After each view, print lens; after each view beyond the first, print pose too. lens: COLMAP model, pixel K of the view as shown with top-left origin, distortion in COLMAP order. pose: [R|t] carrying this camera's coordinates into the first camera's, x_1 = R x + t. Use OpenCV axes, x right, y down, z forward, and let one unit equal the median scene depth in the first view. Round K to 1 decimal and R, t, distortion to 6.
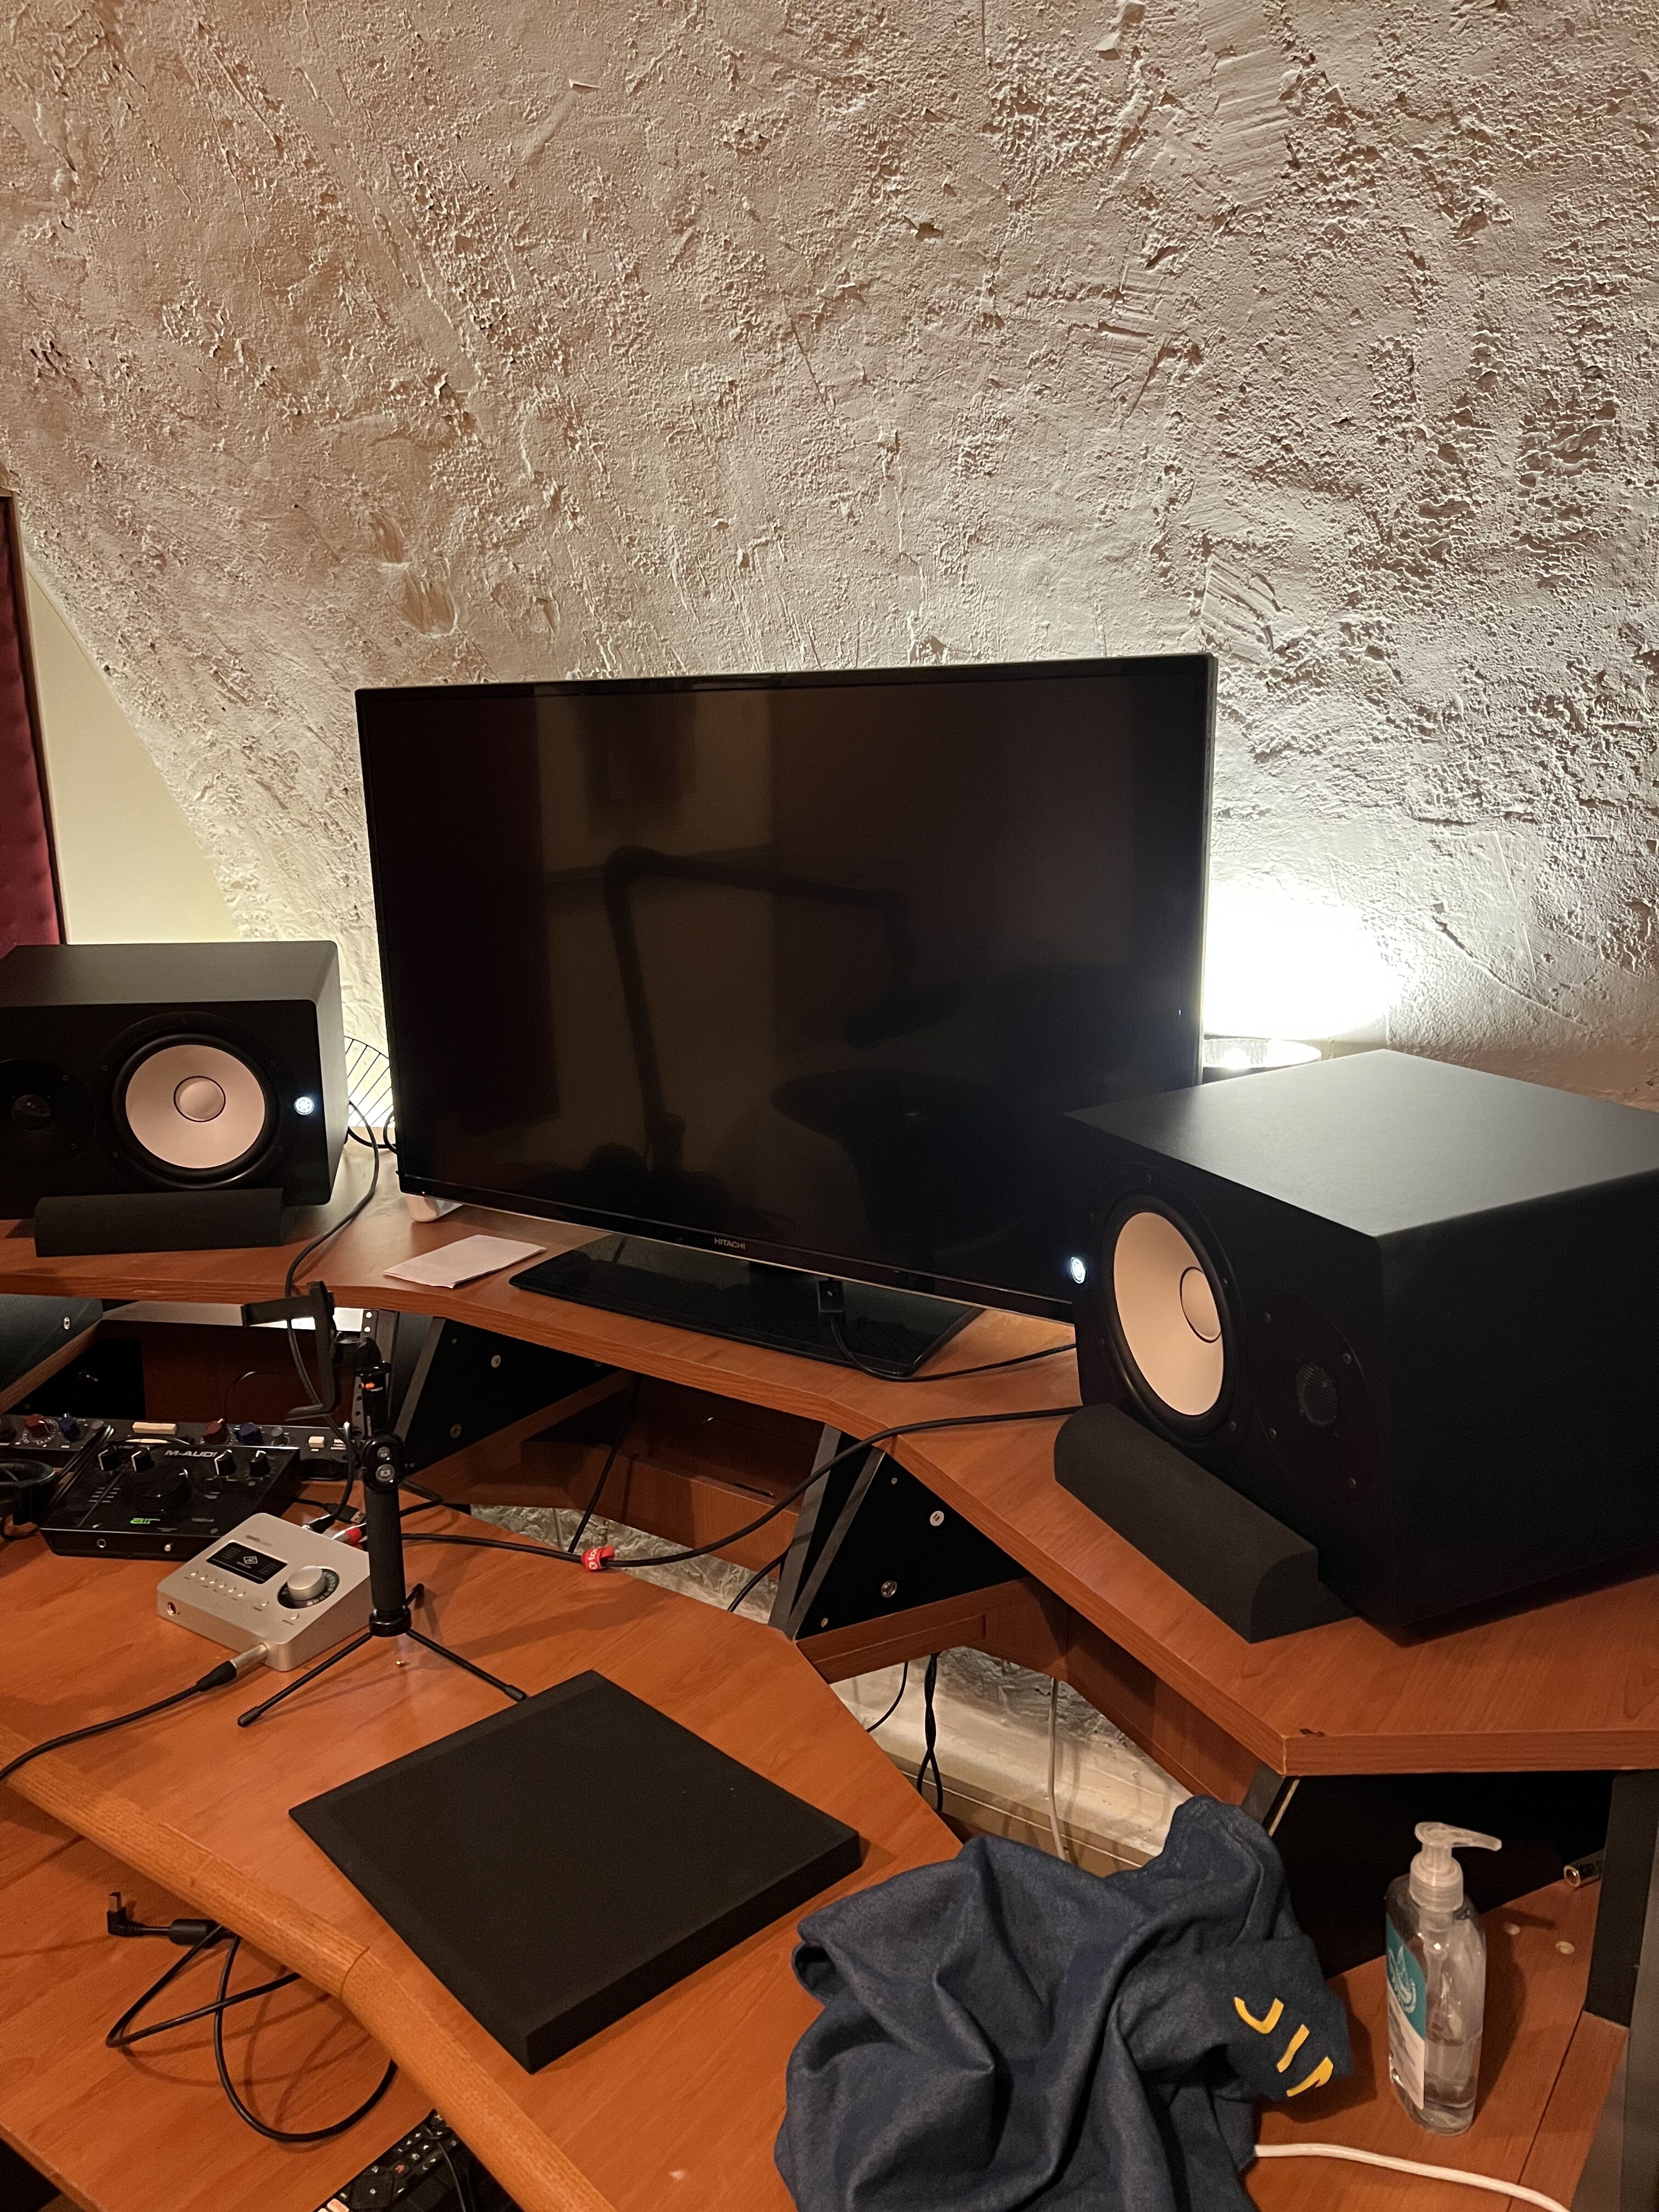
lens RADIAL K [[1654.1, 0, 828.7], [0, 1654.1, 1109.4], [0, 0, 1]] dist [0.009669, -0.006678]
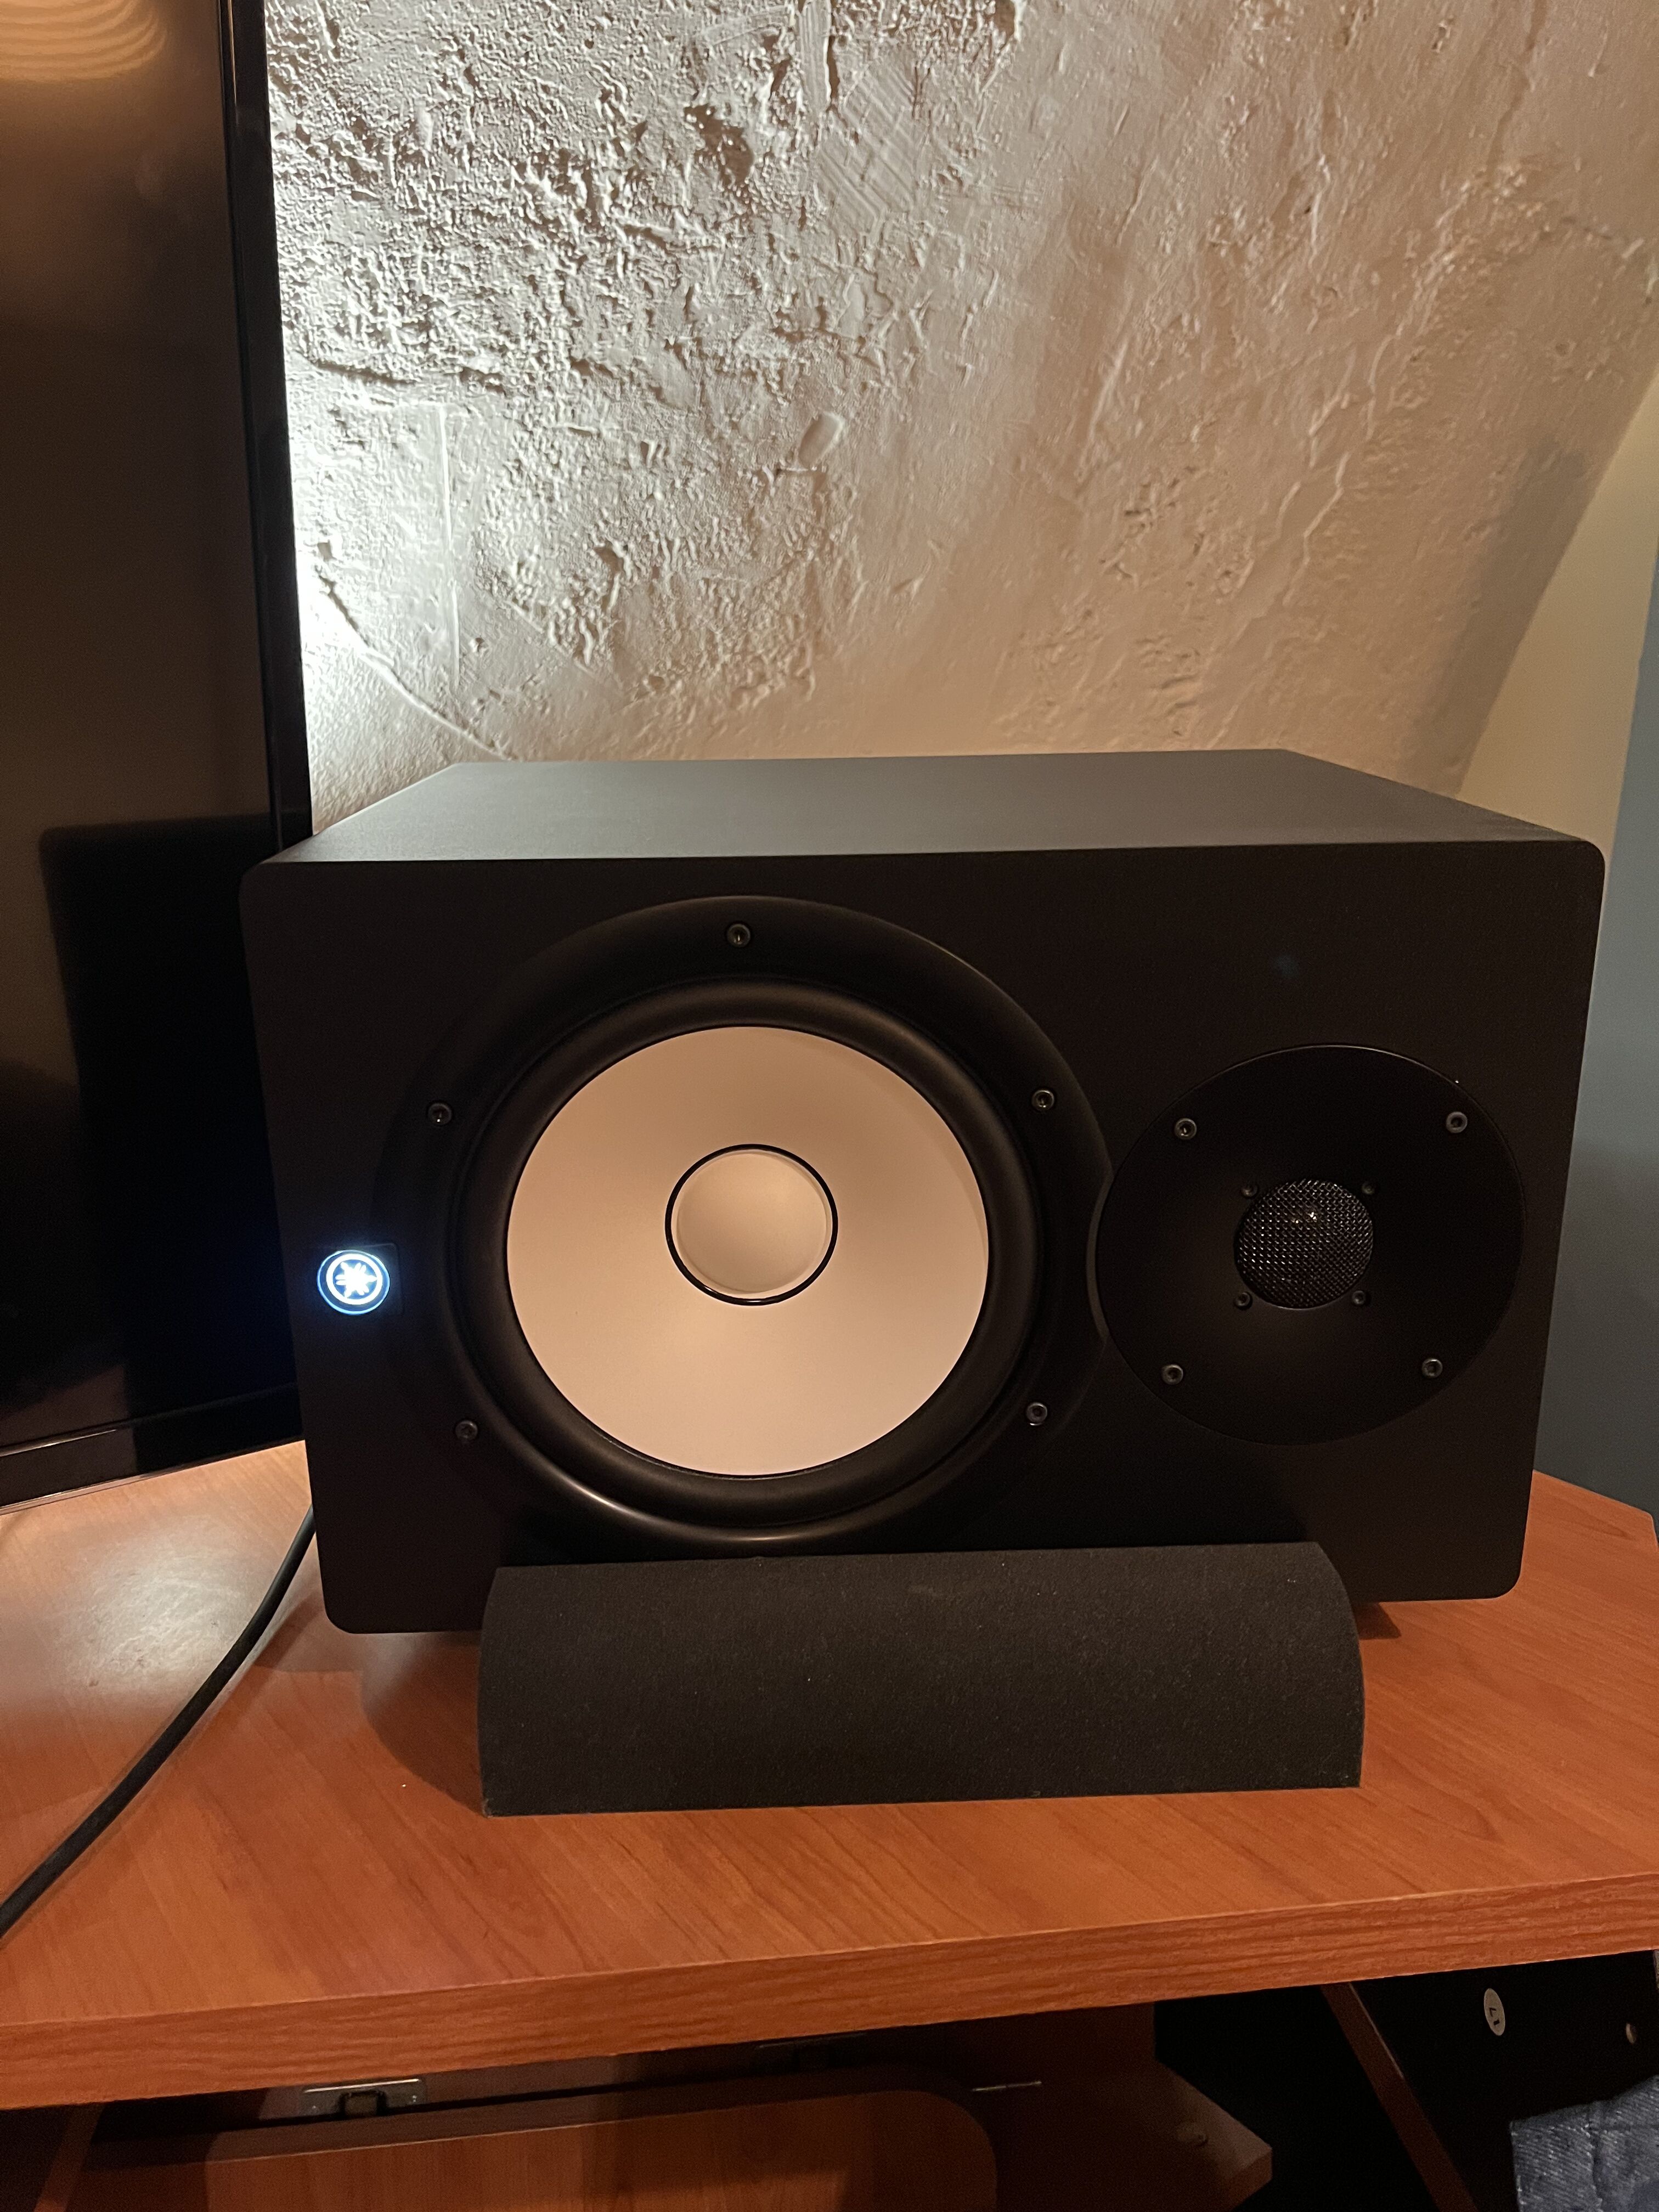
lens RADIAL K [[1654.1, 0, 828.6], [0, 1654.1, 1114.2], [0, 0, 1]] dist [0.009669, -0.006678]
pose [[0.327161, -0.179429, 0.927777, -0.143310], [0.205083, 0.971889, 0.115642, 0.037628], [-0.922446, 0.152438, 0.354762, 0.693988]]
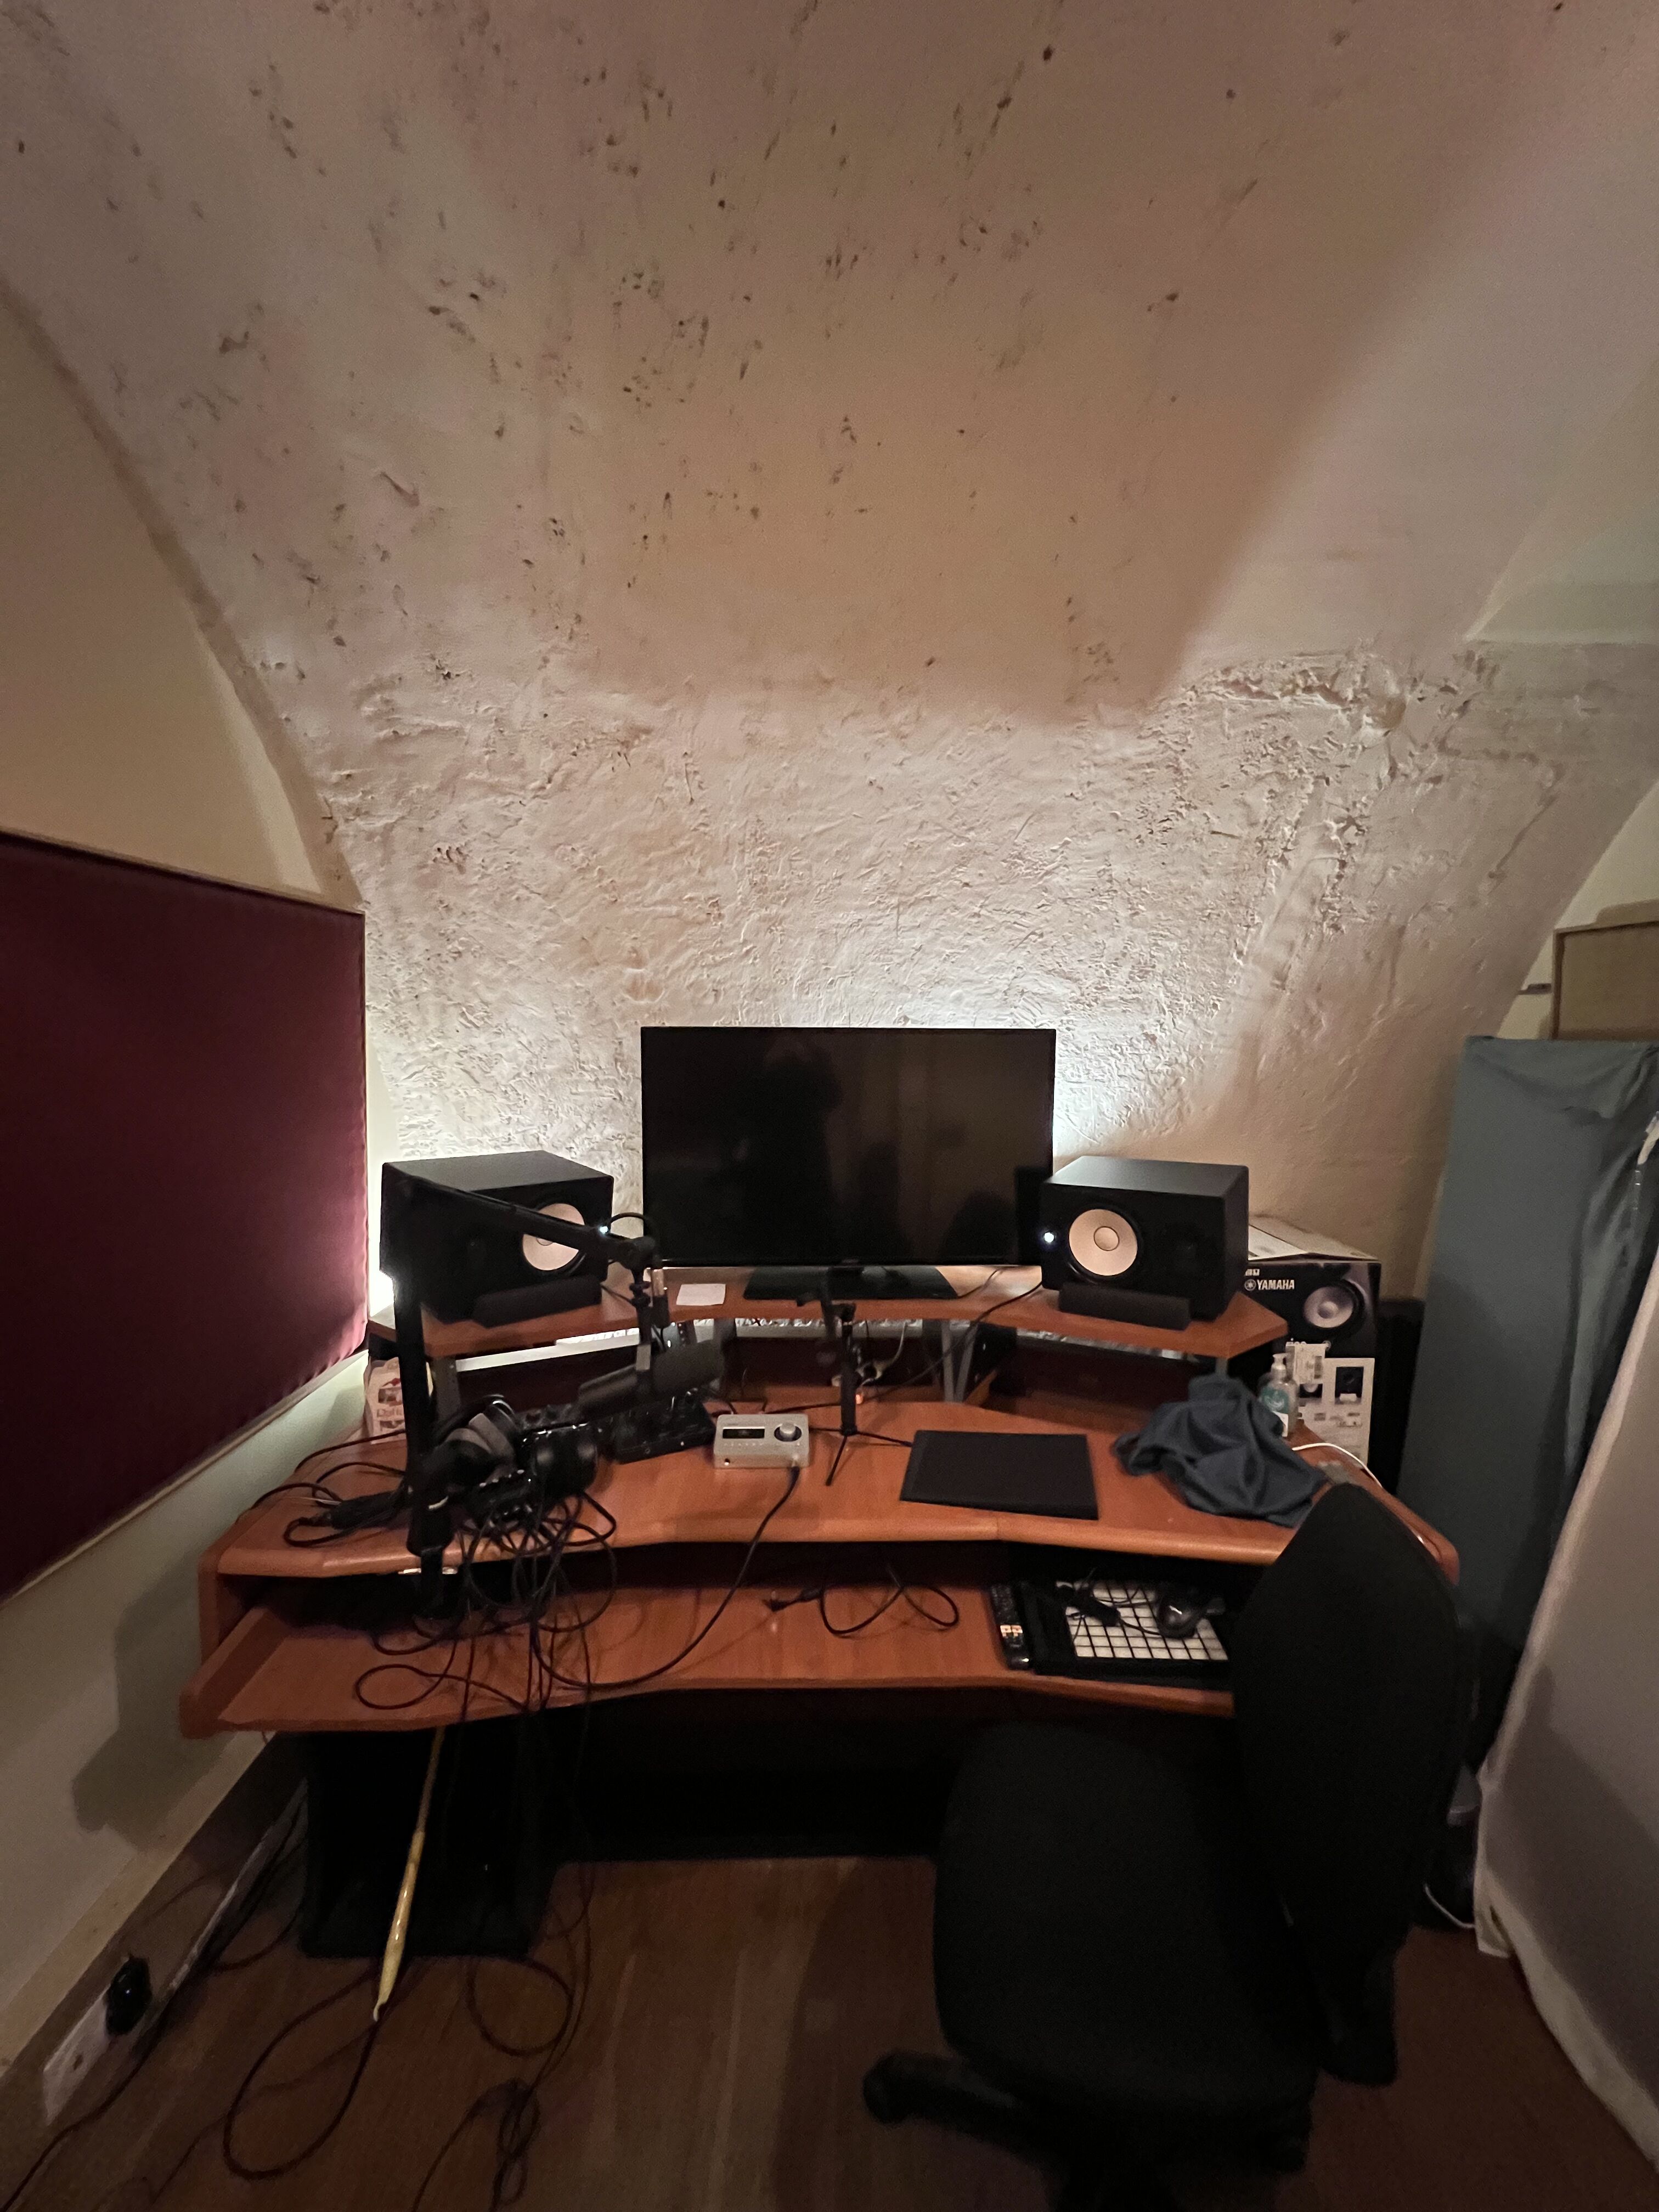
lens RADIAL K [[893.7, 0, 838.3], [0, 893.7, 1103.9], [0, 0, 1]] dist [-0.013628, -0.000046]
pose [[0.799500, -0.026457, 0.600083, -0.974713], [0.115240, 0.987227, -0.110011, -0.003602], [-0.589508, 0.157107, 0.792337, -0.044299]]
